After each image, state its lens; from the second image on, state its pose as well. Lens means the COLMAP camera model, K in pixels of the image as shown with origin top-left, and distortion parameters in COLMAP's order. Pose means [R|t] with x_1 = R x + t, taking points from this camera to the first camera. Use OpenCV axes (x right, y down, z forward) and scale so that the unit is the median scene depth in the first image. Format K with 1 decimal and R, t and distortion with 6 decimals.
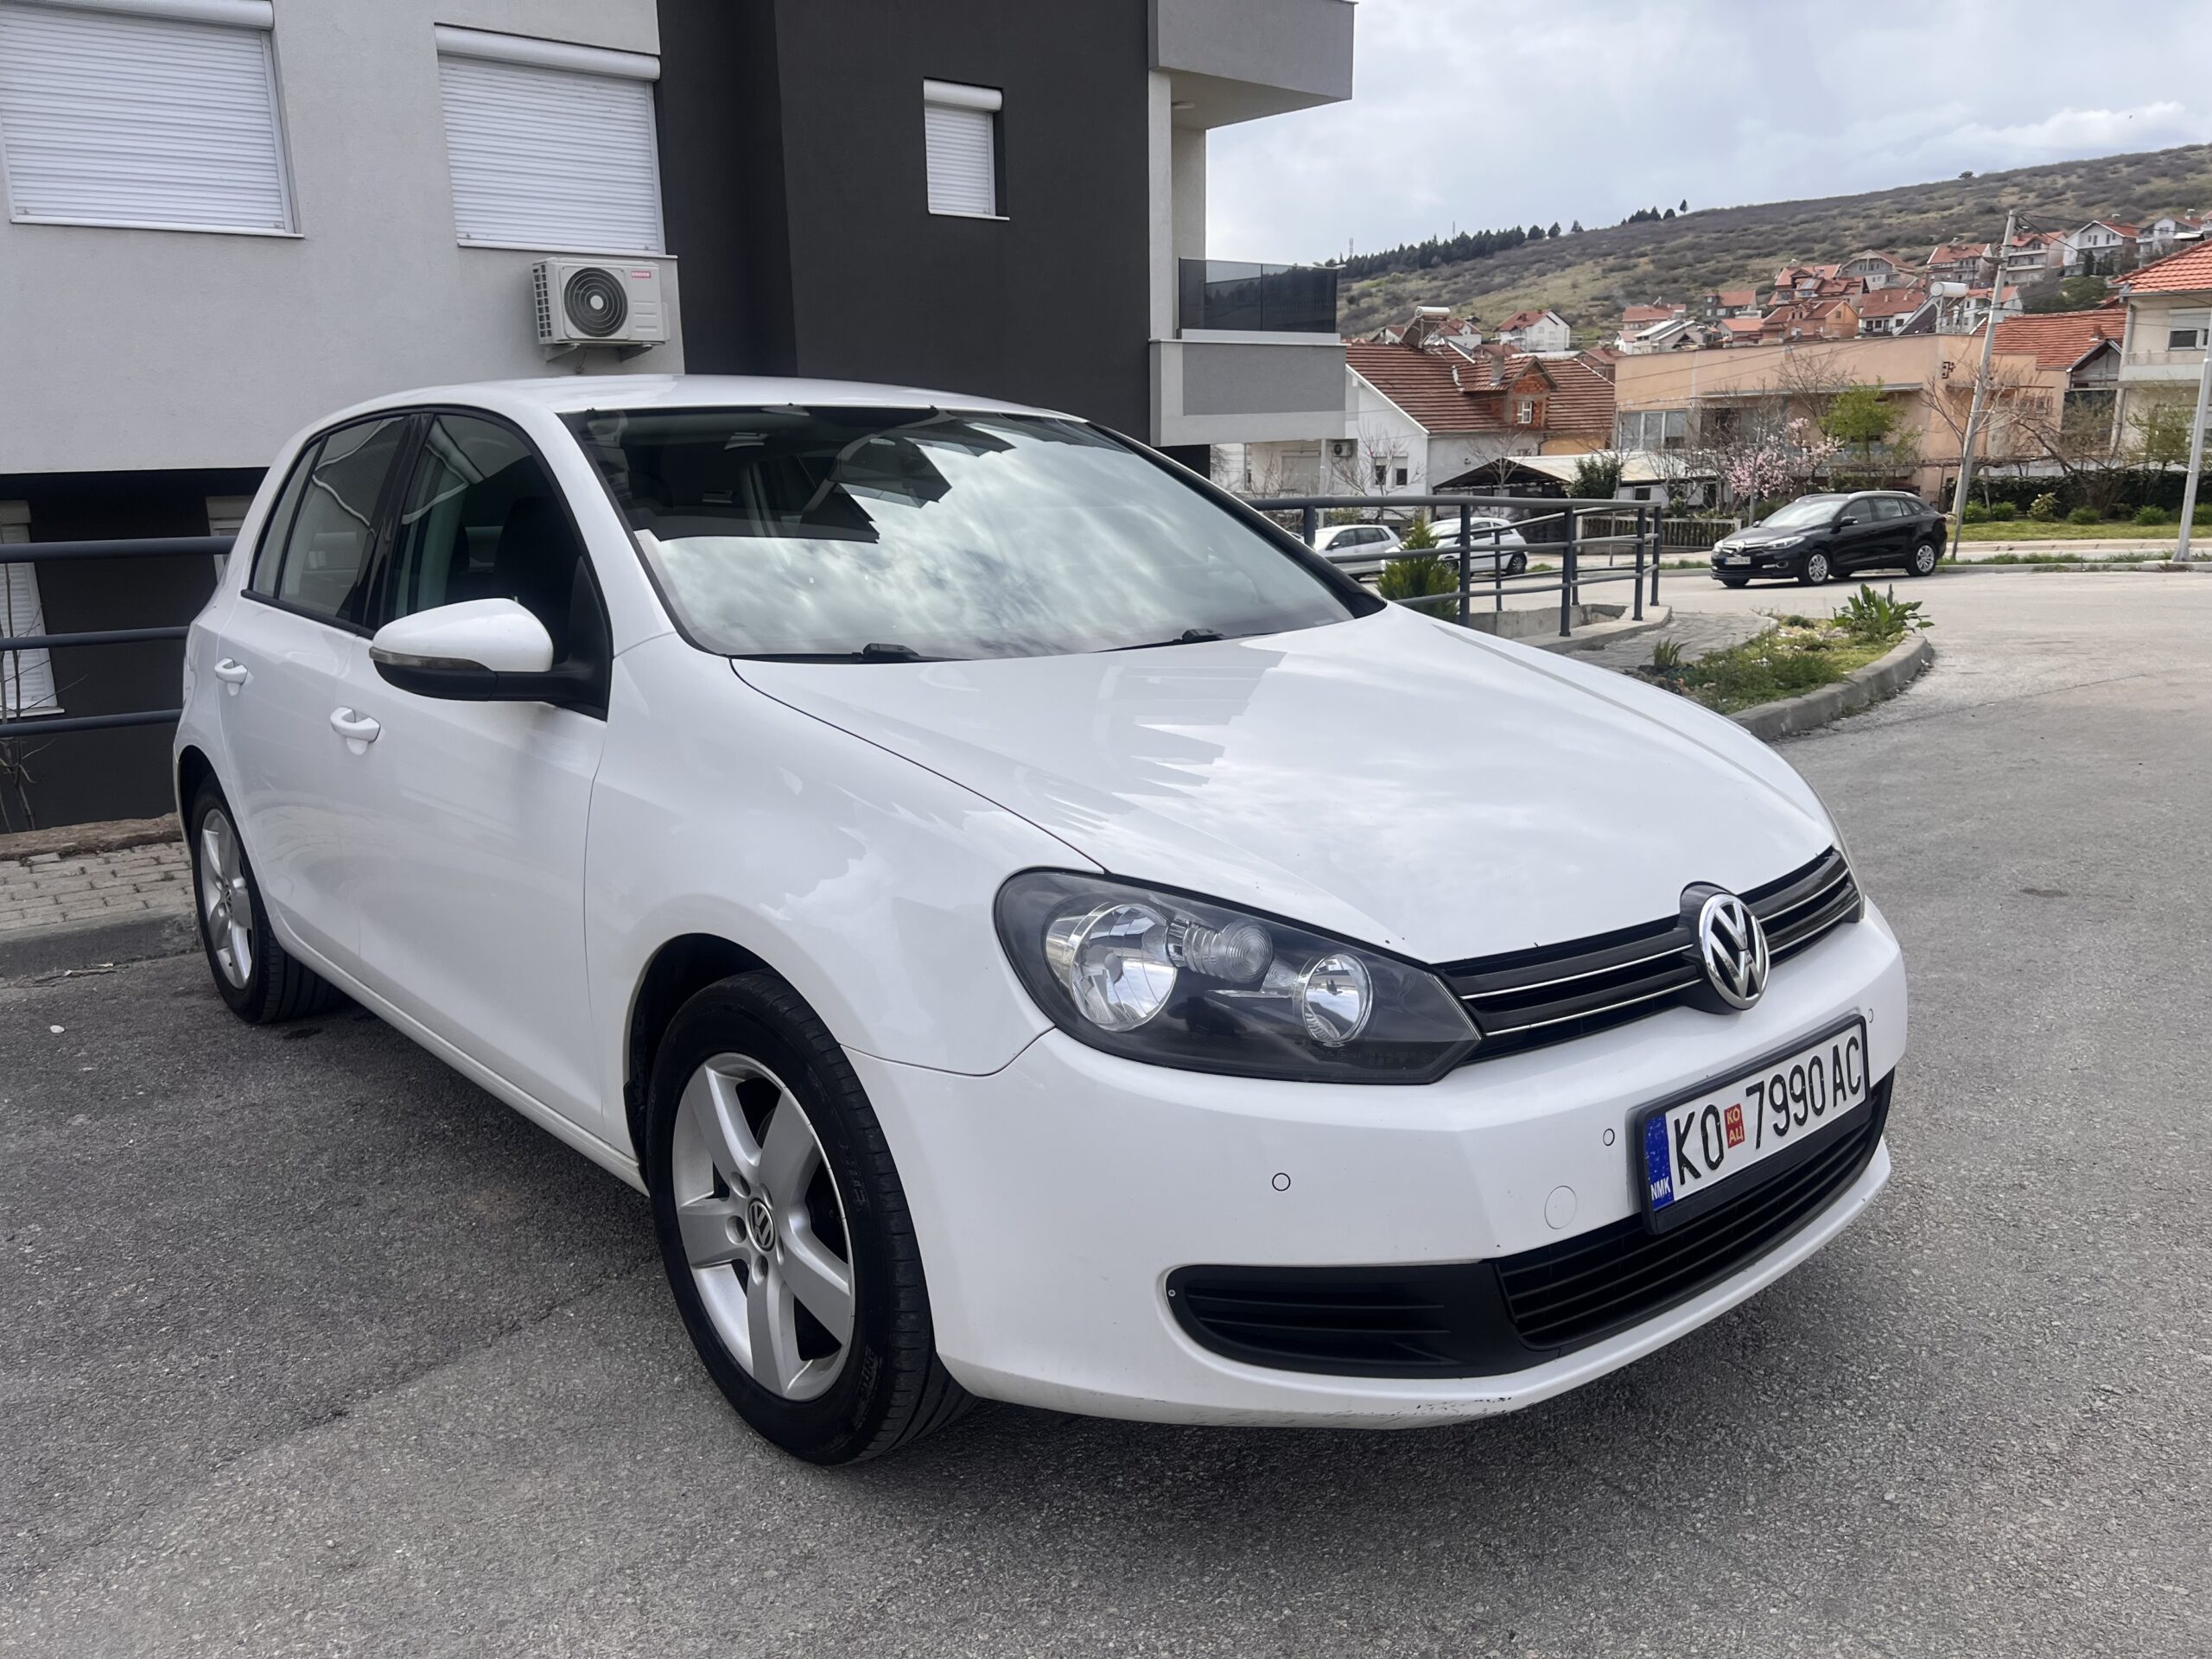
lens RADIAL K [[1673.0, 0, 1106.0], [0, 1673.0, 829.5], [0, 0, 1]] dist [0.055414, -0.059708]
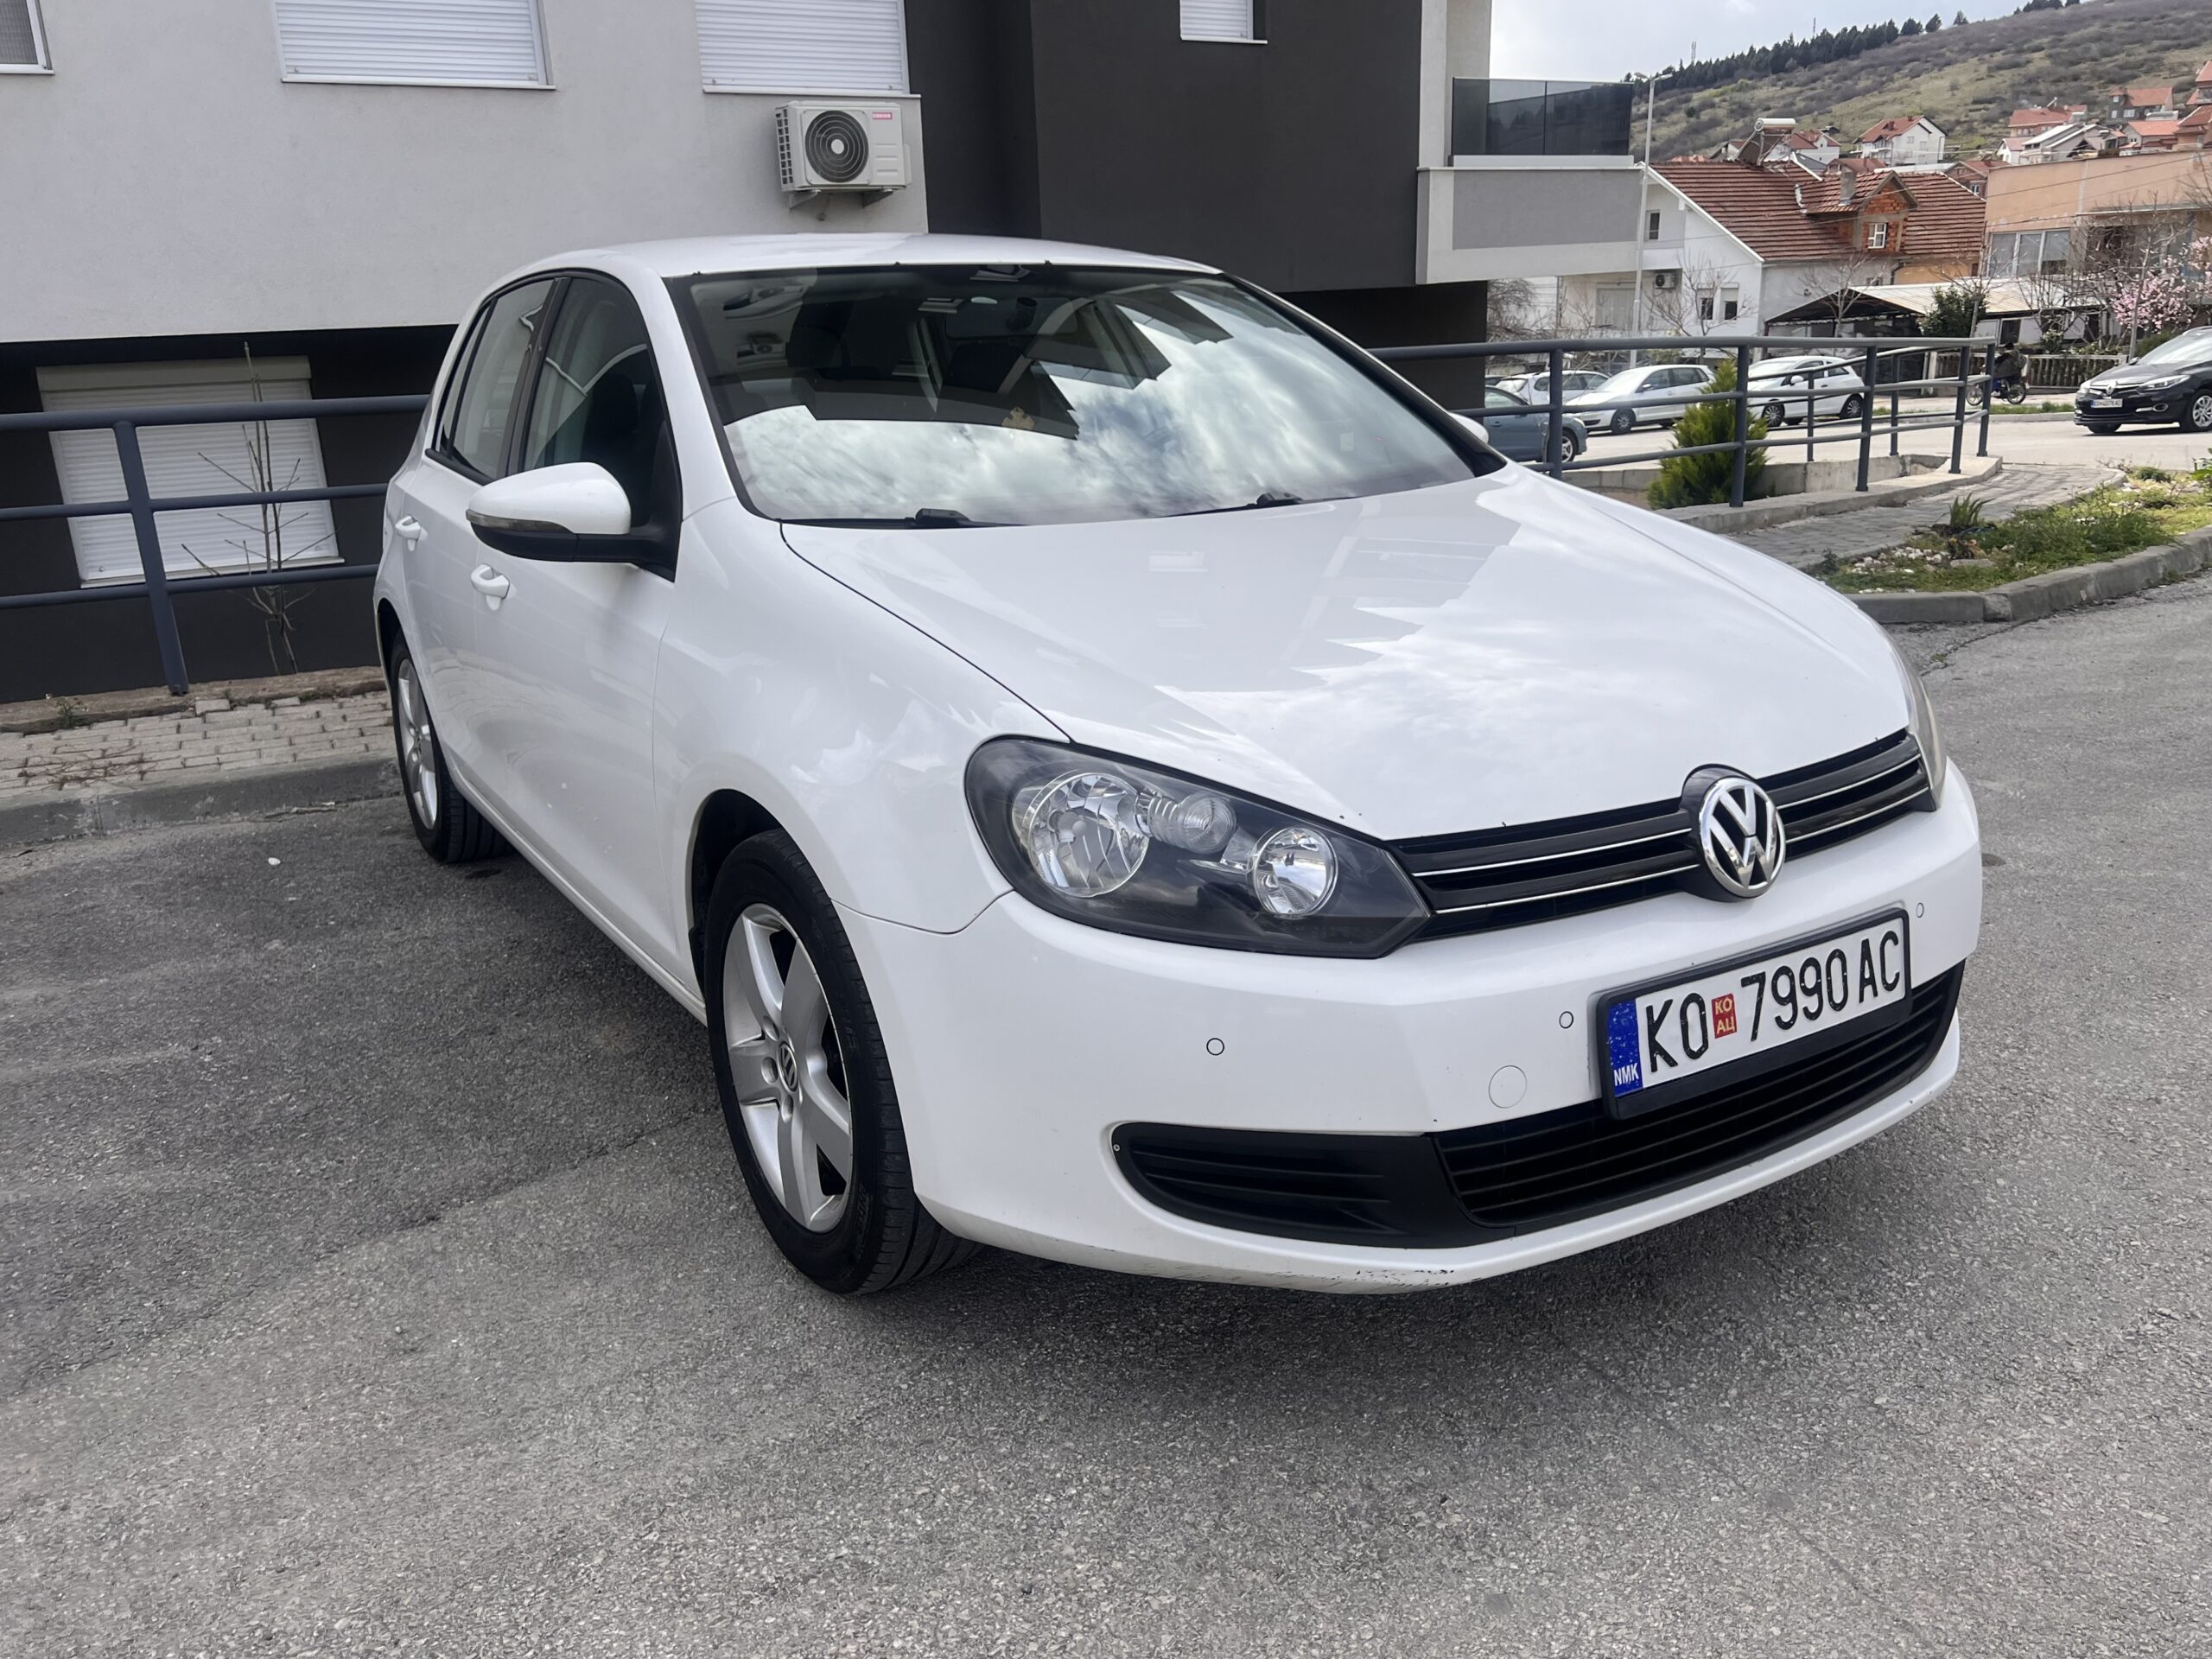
lens RADIAL K [[1745.7, 0, 1133.1], [0, 1745.7, 804.5], [0, 0, 1]] dist [0.043355, -0.041603]
pose [[0.988386, 0.029257, -0.149120, 0.147015], [-0.019589, 0.997634, 0.065897, -0.004479], [0.150695, -0.062211, 0.986621, -0.032504]]
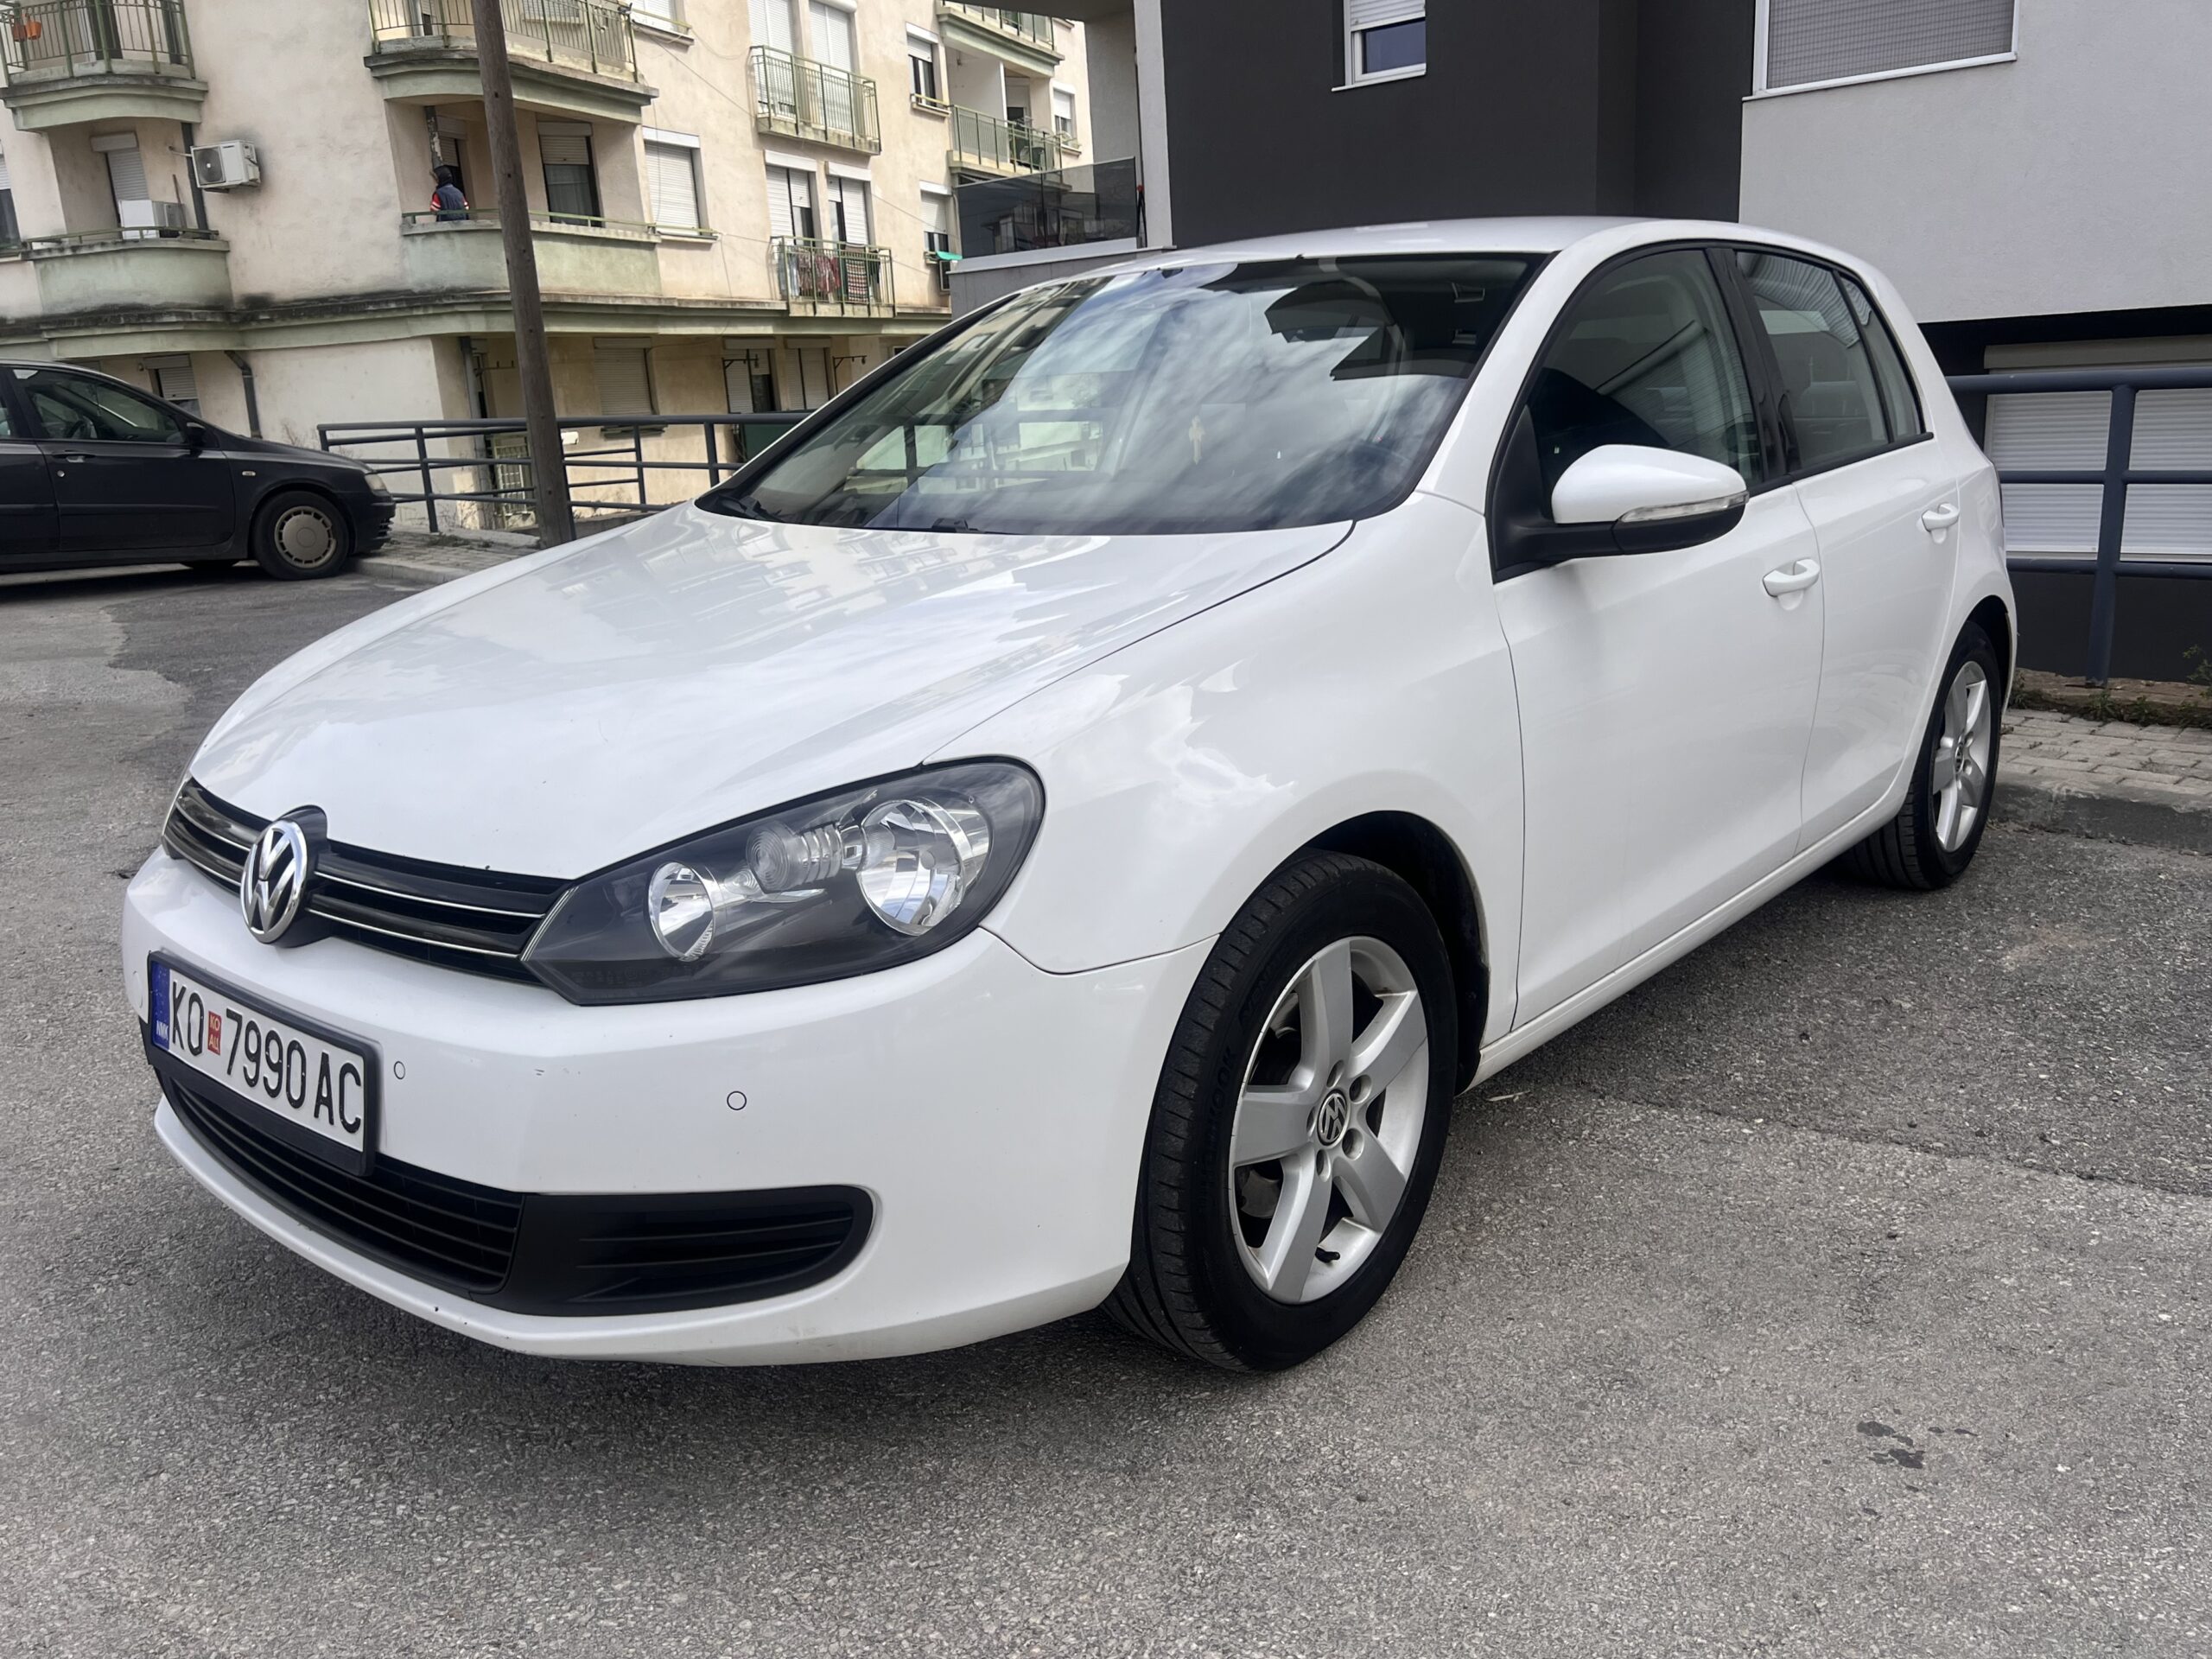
lens RADIAL K [[1724.1, 0, 1103.9], [0, 1724.1, 807.8], [0, 0, 1]] dist [0.051606, -0.046441]
pose [[0.143277, 0.251092, -0.957301, 1.119366], [-0.172325, 0.958834, 0.225702, -0.218916], [0.974564, 0.132629, 0.180648, 1.047911]]
